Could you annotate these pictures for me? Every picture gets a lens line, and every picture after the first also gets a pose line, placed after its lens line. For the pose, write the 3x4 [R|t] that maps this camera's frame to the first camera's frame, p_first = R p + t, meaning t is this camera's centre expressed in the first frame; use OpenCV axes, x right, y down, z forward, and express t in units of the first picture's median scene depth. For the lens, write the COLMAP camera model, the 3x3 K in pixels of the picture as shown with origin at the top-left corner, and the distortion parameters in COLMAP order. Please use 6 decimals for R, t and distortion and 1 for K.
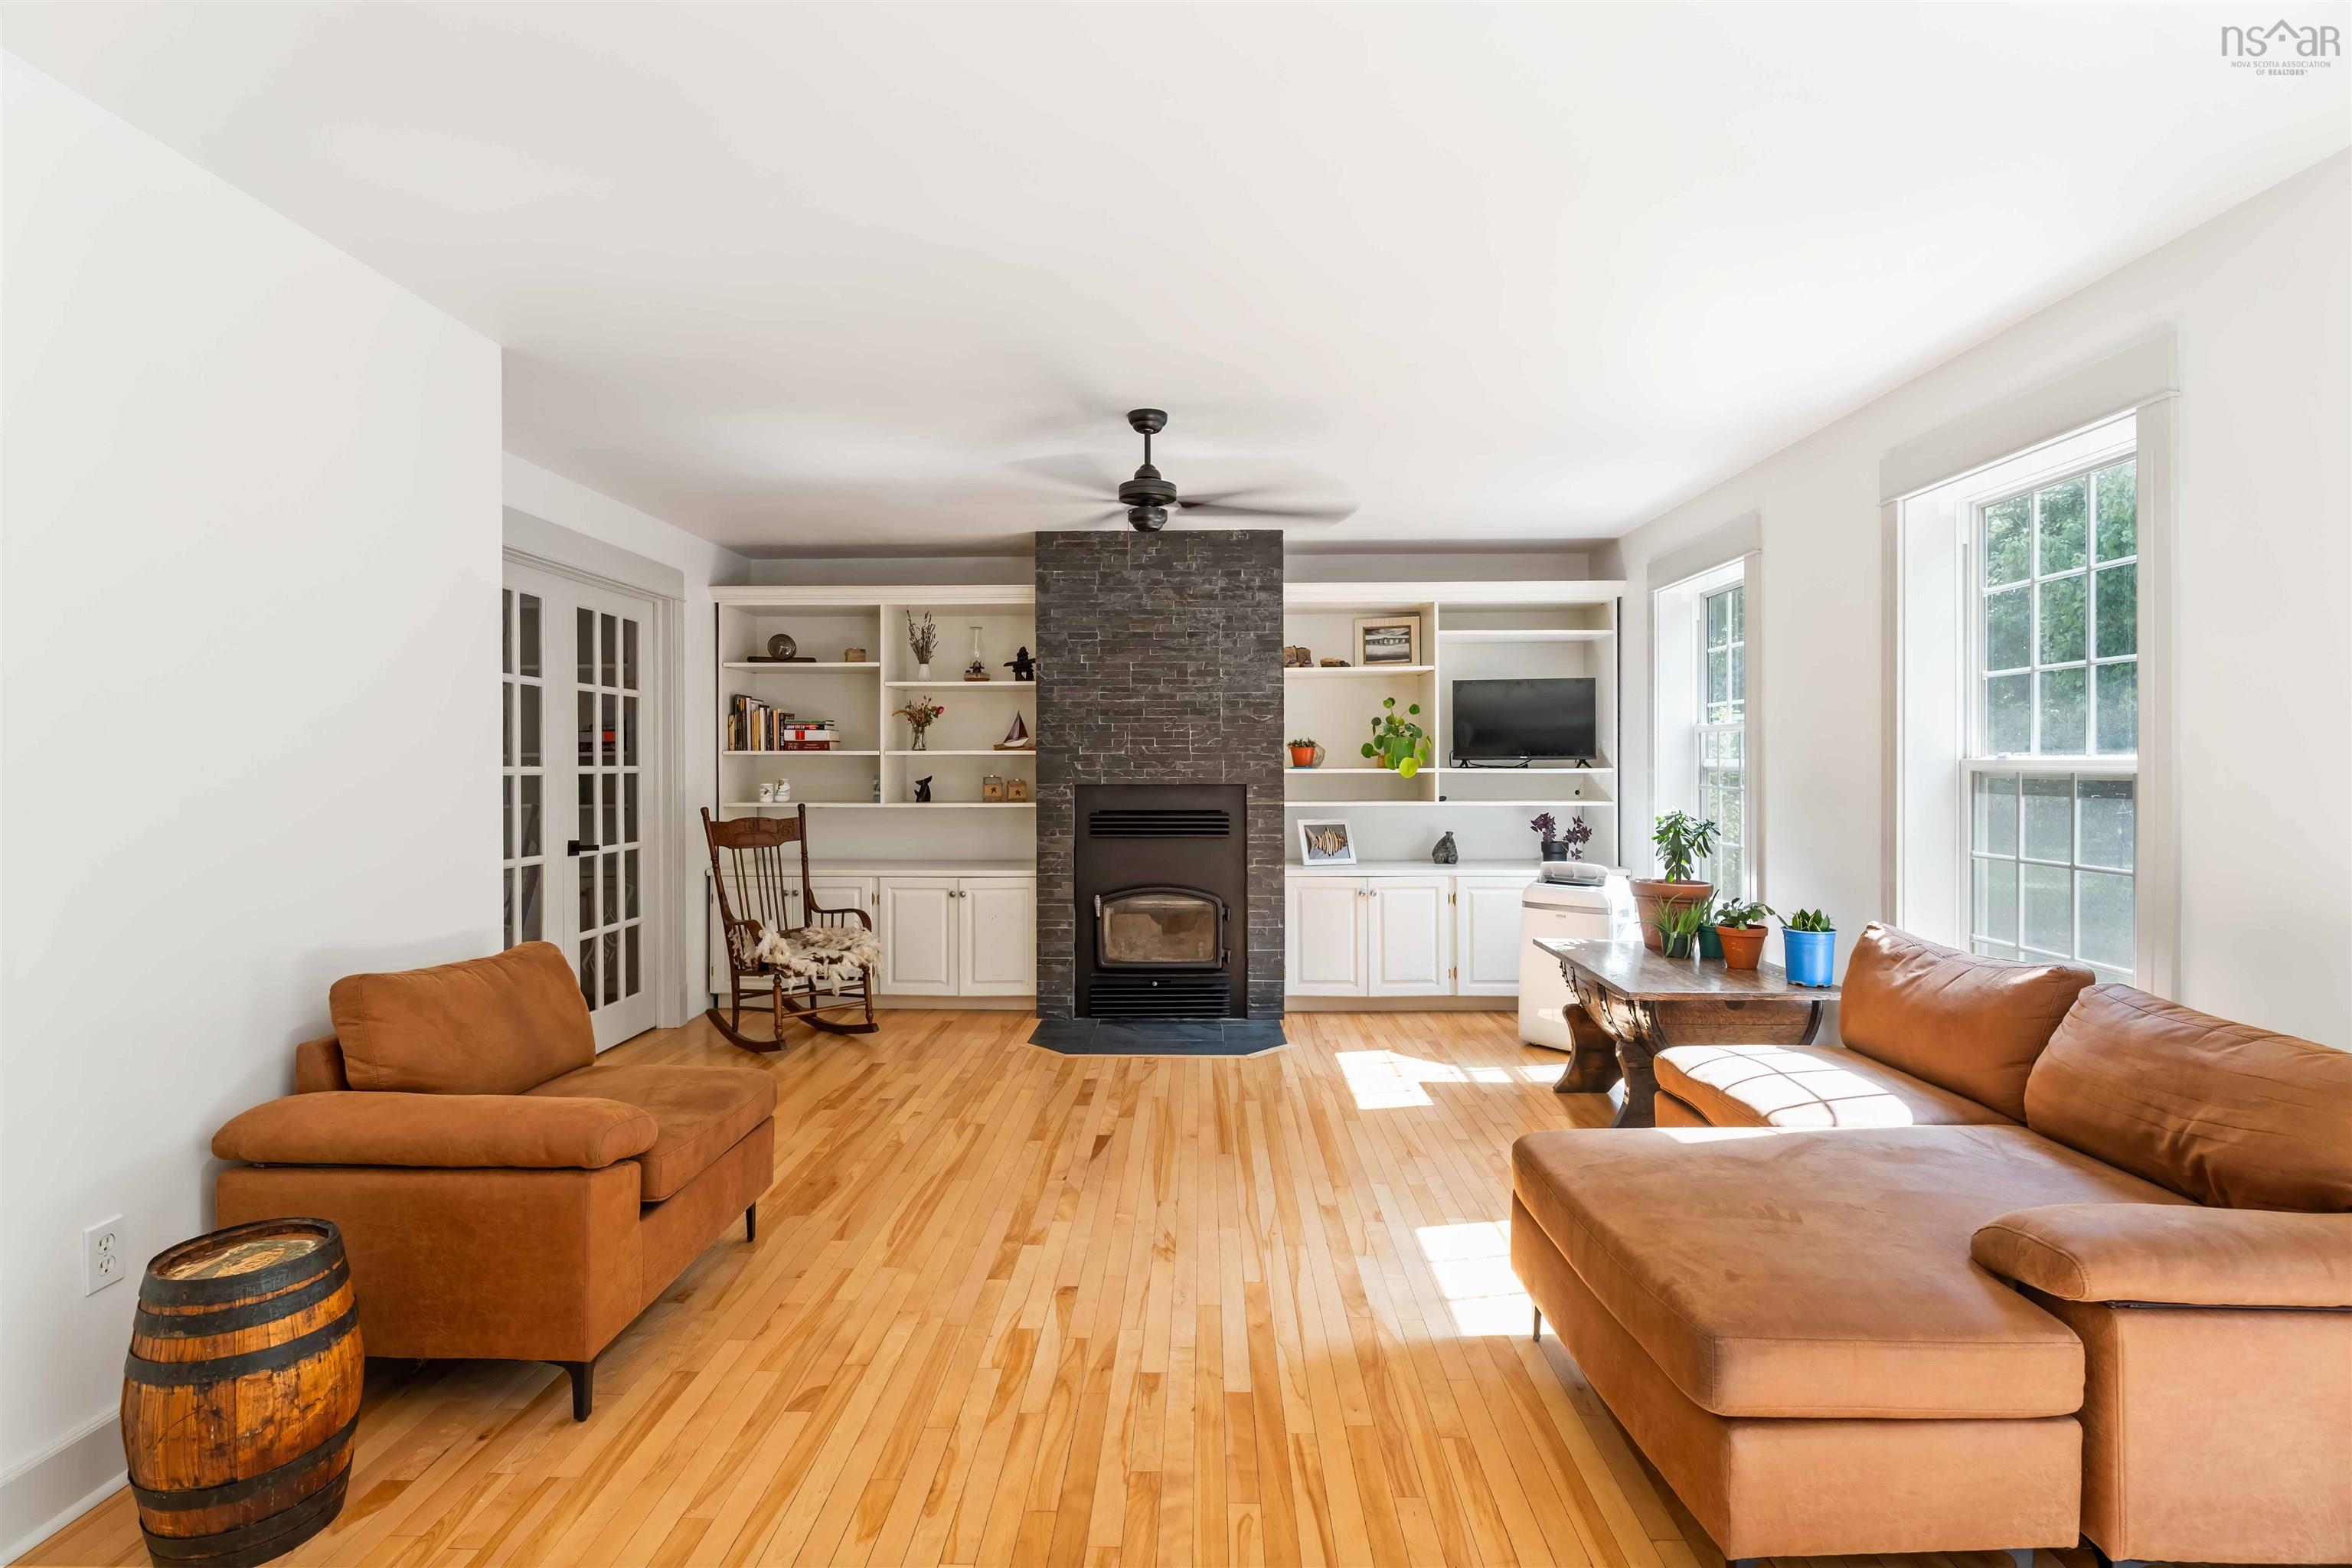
lens RADIAL K [[1116.4, 0, 1166.9], [0, 1116.4, 771.2], [0, 0, 1]] dist [-0.001951, -0.001145]
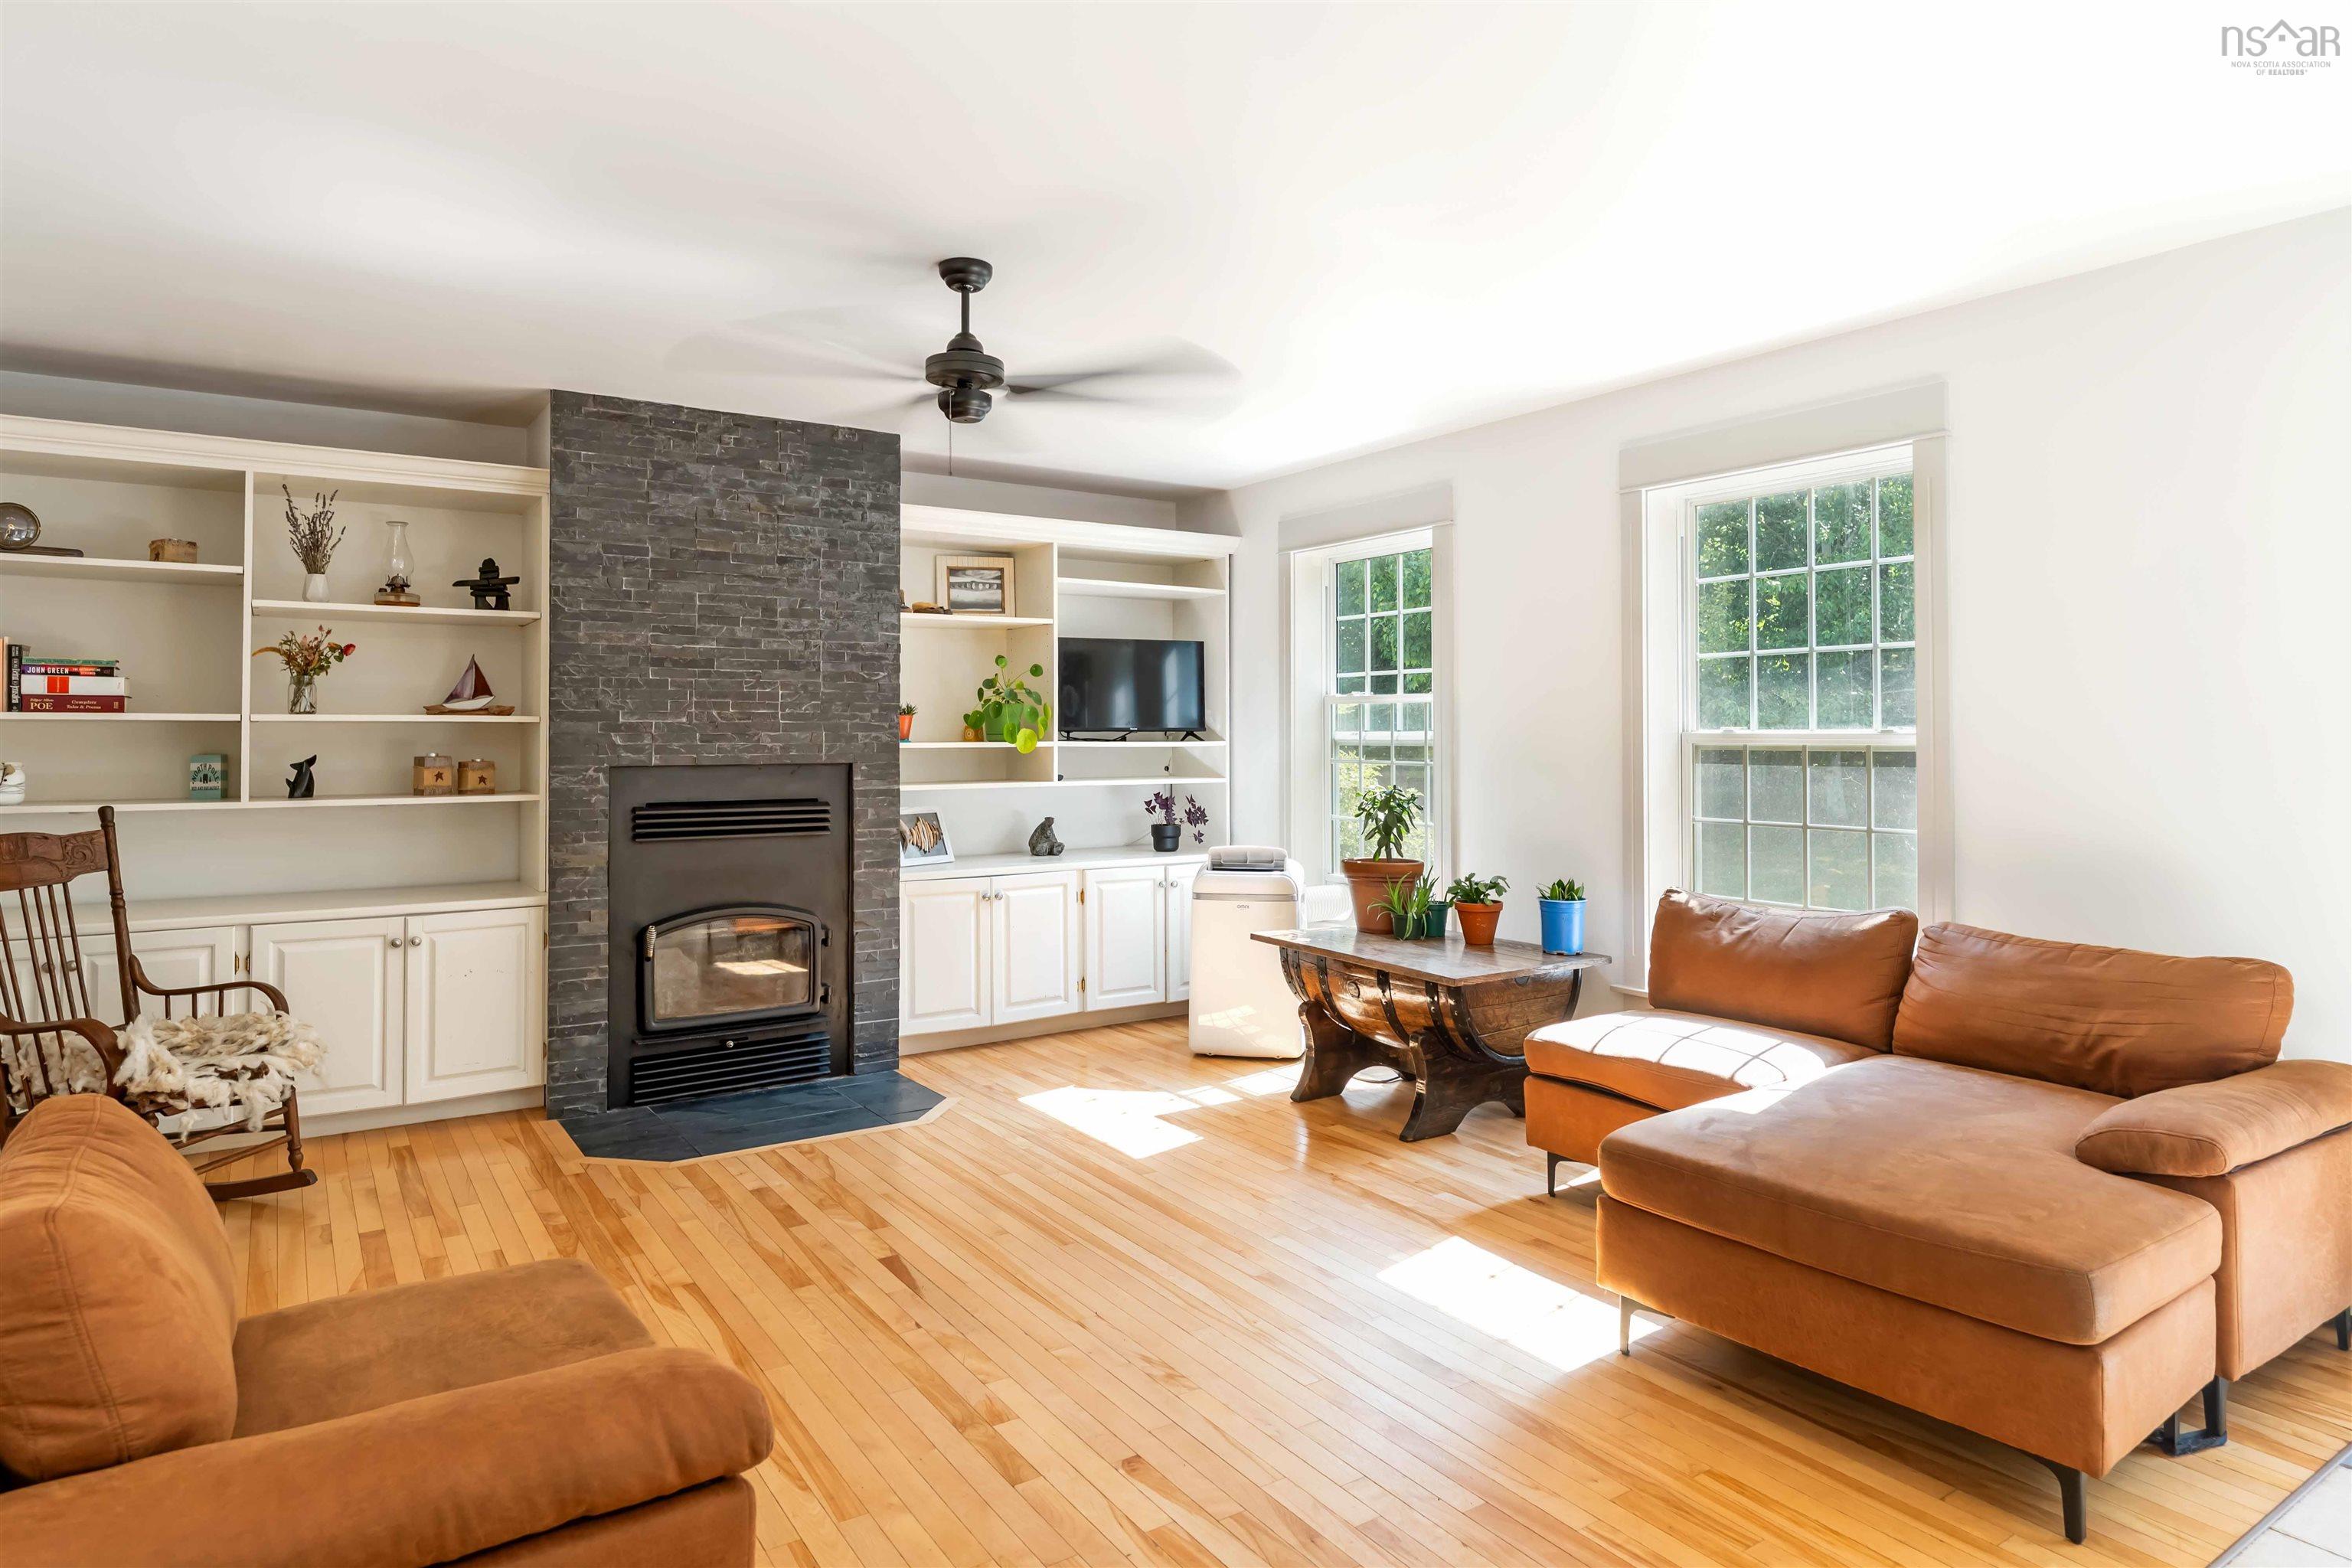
lens RADIAL K [[1350.4, 0, 1185.4], [0, 1350.4, 713.4], [0, 0, 1]] dist [-0.003243, 0.001187]
pose [[0.816154, 0.010472, 0.577739, -0.386076], [0.002972, 0.999746, -0.022320, -0.001149], [-0.577827, 0.019933, 0.815916, 0.172823]]
